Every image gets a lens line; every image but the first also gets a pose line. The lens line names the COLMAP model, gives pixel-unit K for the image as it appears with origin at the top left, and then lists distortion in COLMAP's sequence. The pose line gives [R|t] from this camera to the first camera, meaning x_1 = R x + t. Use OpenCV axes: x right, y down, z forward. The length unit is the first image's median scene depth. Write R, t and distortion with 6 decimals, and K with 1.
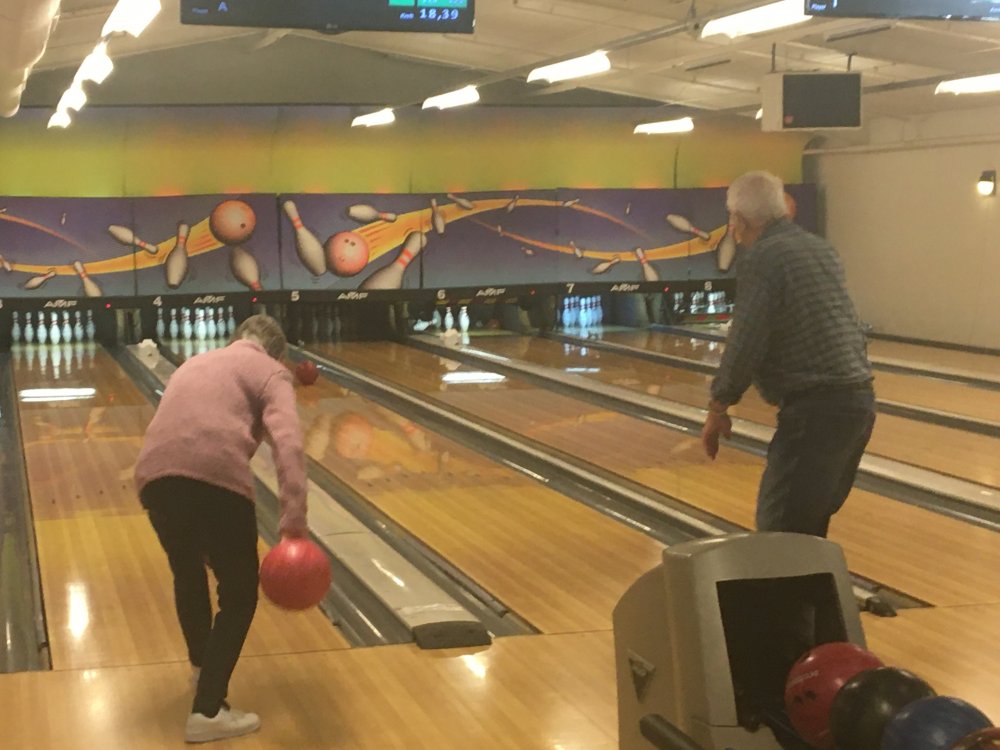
lens RADIAL K [[2003.9, 0, 497.6], [0, 2003.9, 384.7], [0, 0, 1]] dist [0.076372, 0.000000]
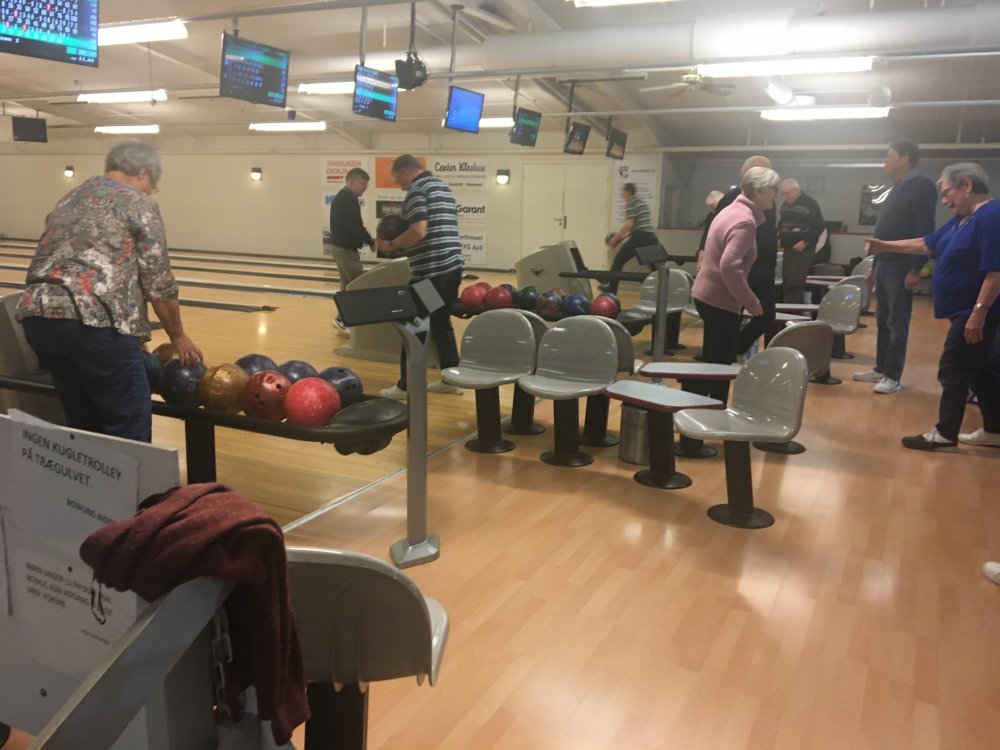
lens RADIAL K [[835.1, 0, 498.4], [0, 835.1, 382.4], [0, 0, 1]] dist [0.069099, -0.094552]
pose [[0.650128, -0.134172, 0.747885, -0.162060], [0.036440, 0.988659, 0.145691, 0.014211], [-0.758950, -0.067465, 0.647644, -0.029884]]
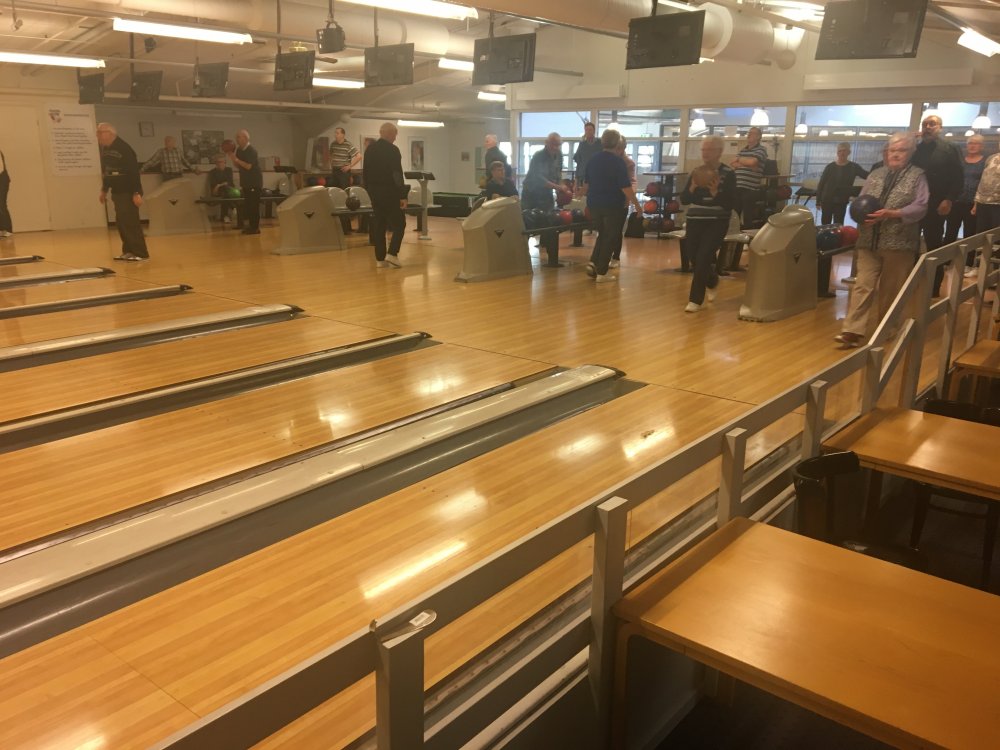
lens RADIAL K [[835.1, 0, 501.7], [0, 835.1, 380.3], [0, 0, 1]] dist [0.069099, -0.094552]
pose [[-0.598671, -0.203971, 0.774589, -0.276992], [0.073438, 0.948984, 0.306654, -0.024026], [-0.797621, 0.240469, -0.553150, 0.381575]]
